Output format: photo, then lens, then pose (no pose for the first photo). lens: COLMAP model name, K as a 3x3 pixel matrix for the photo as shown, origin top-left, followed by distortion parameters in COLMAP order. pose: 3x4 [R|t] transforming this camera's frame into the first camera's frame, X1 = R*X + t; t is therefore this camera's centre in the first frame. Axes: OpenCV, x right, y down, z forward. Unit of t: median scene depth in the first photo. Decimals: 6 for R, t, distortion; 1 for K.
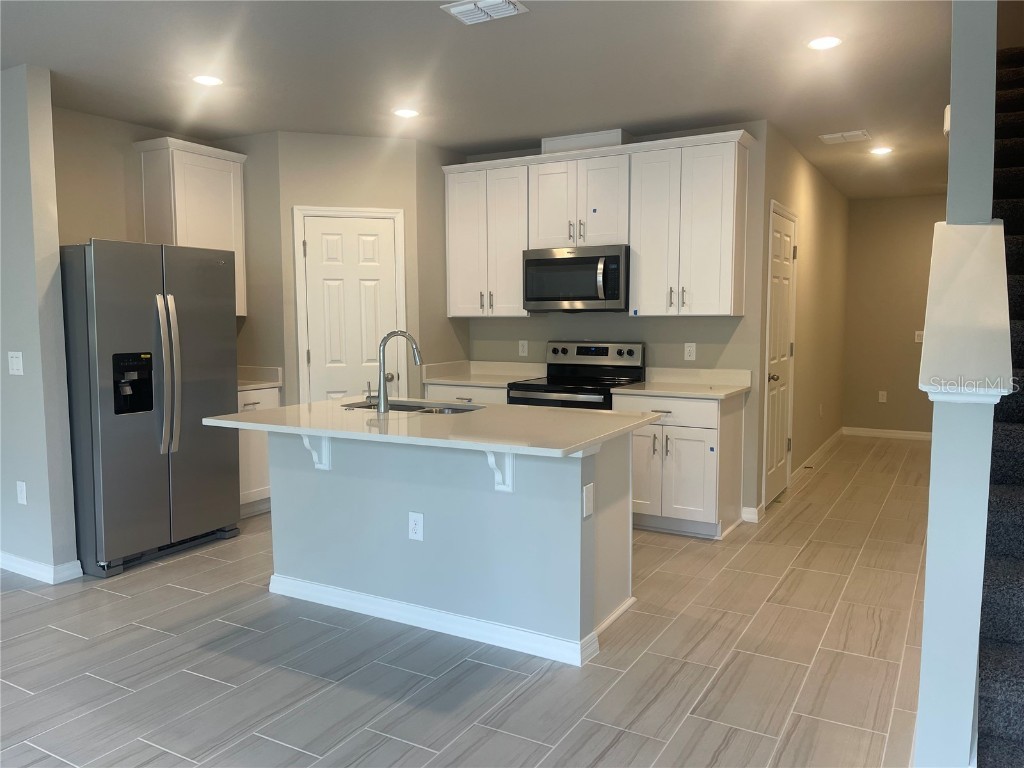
lens RADIAL K [[779.1, 0, 512.0], [0, 779.1, 384.0], [0, 0, 1]] dist [0.076259, -0.083776]
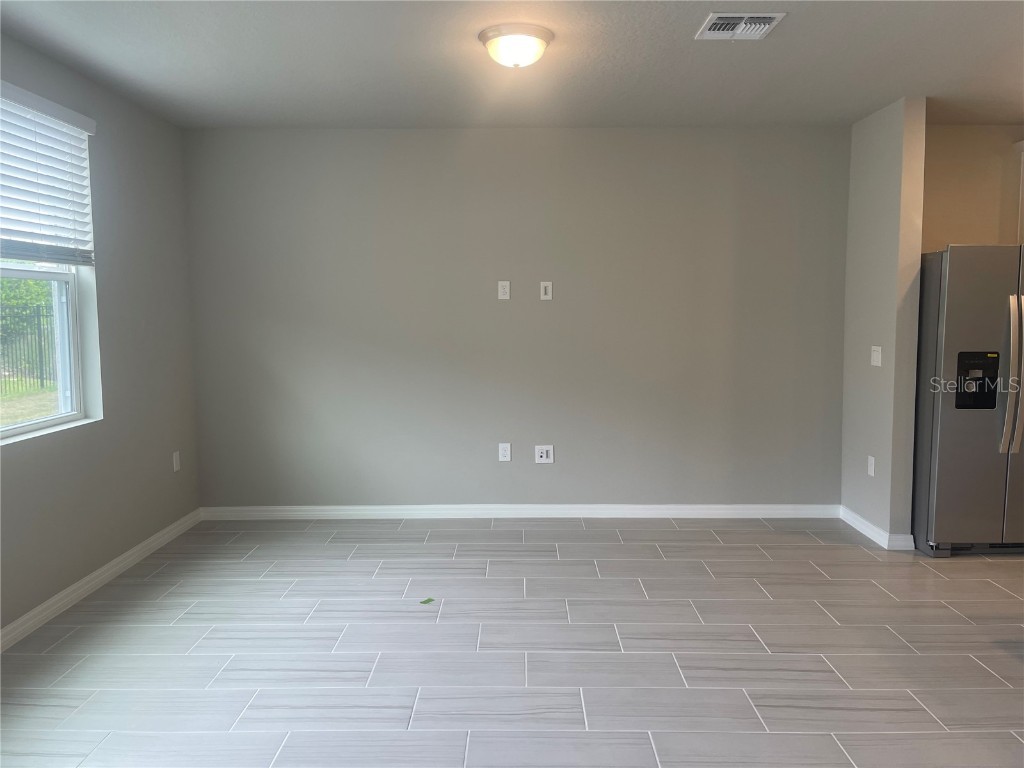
lens RADIAL K [[779.1, 0, 512.0], [0, 779.1, 384.0], [0, 0, 1]] dist [0.076259, -0.083776]
pose [[0.492540, 0.083414, -0.866283, 0.124437], [-0.073629, 0.995821, 0.054024, -0.008053], [0.867170, 0.037174, 0.496623, -0.050168]]
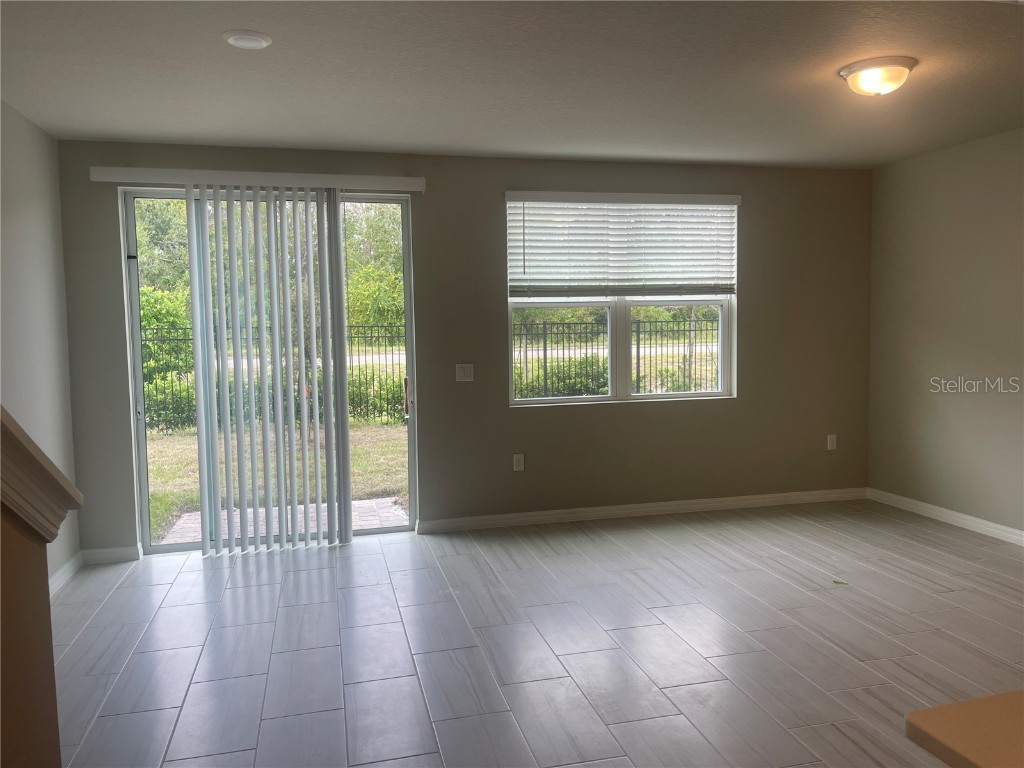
lens RADIAL K [[779.1, 0, 512.0], [0, 779.1, 384.0], [0, 0, 1]] dist [0.076259, -0.083776]
pose [[-0.718760, 0.069967, -0.691729, 0.356946], [-0.039219, 0.989259, 0.140812, -0.104619], [0.694152, 0.128339, -0.708296, 0.928997]]
